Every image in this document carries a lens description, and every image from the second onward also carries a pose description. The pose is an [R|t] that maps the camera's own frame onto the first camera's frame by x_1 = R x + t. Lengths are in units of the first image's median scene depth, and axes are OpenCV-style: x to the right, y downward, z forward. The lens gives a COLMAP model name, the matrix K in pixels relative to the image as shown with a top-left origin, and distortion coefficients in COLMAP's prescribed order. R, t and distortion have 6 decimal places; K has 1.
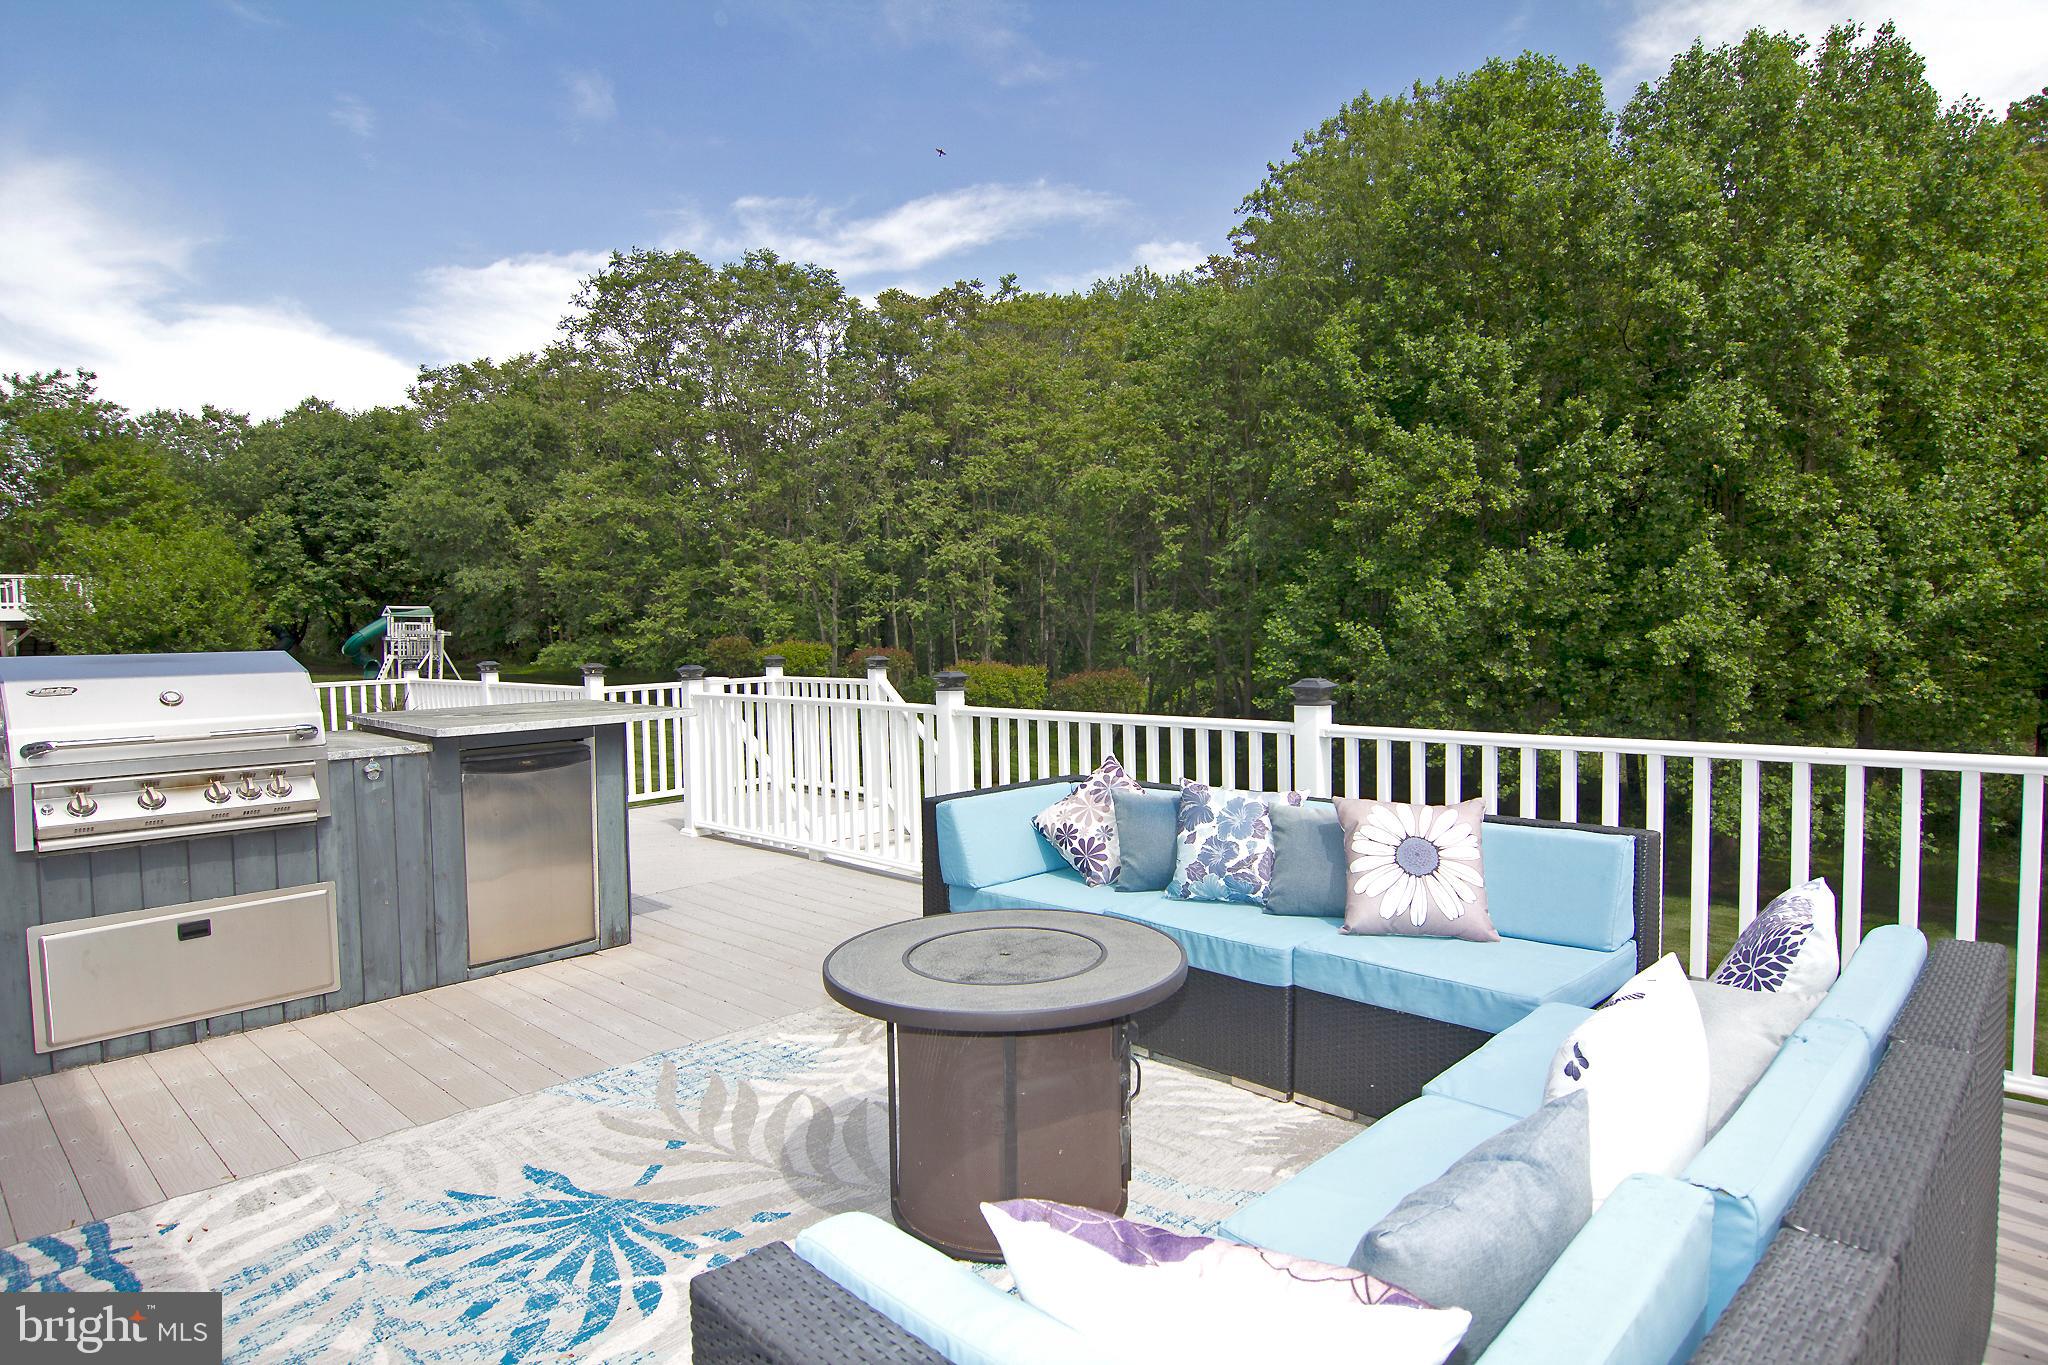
lens RADIAL K [[1201.0, 0, 1026.5], [0, 1201.0, 693.7], [0, 0, 1]] dist [0.000878, -0.008338]
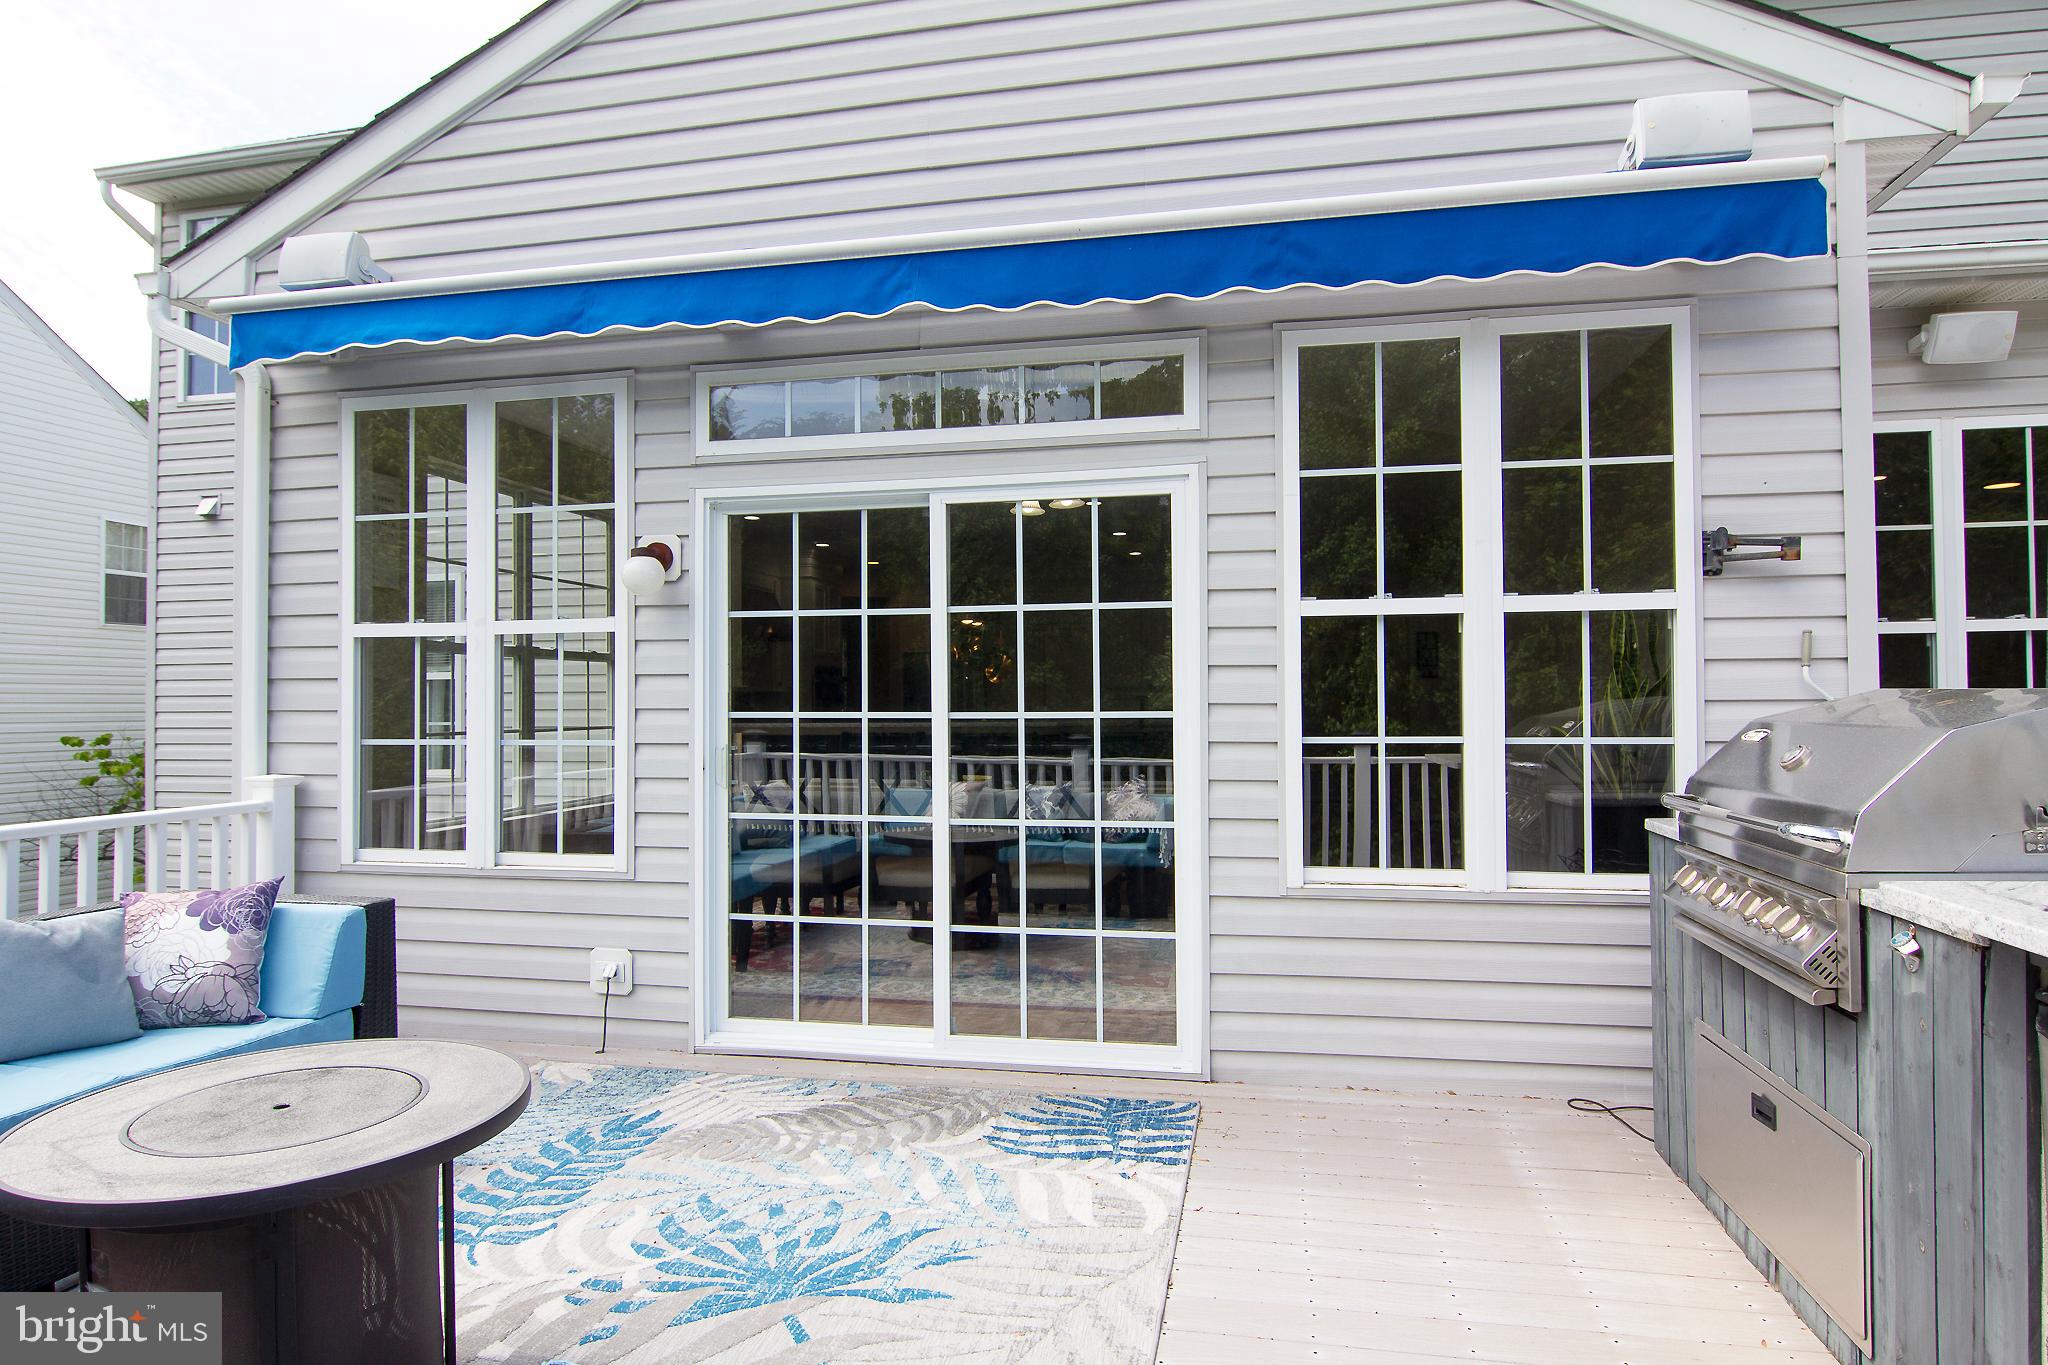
lens RADIAL K [[1201.0, 0, 1025.3], [0, 1201.0, 673.6], [0, 0, 1]] dist [0.000878, -0.008338]
pose [[-0.852851, 0.016609, -0.521891, -0.012565], [-0.006886, 0.999049, 0.043047, -0.042798], [0.522110, 0.040307, -0.851925, 0.871425]]
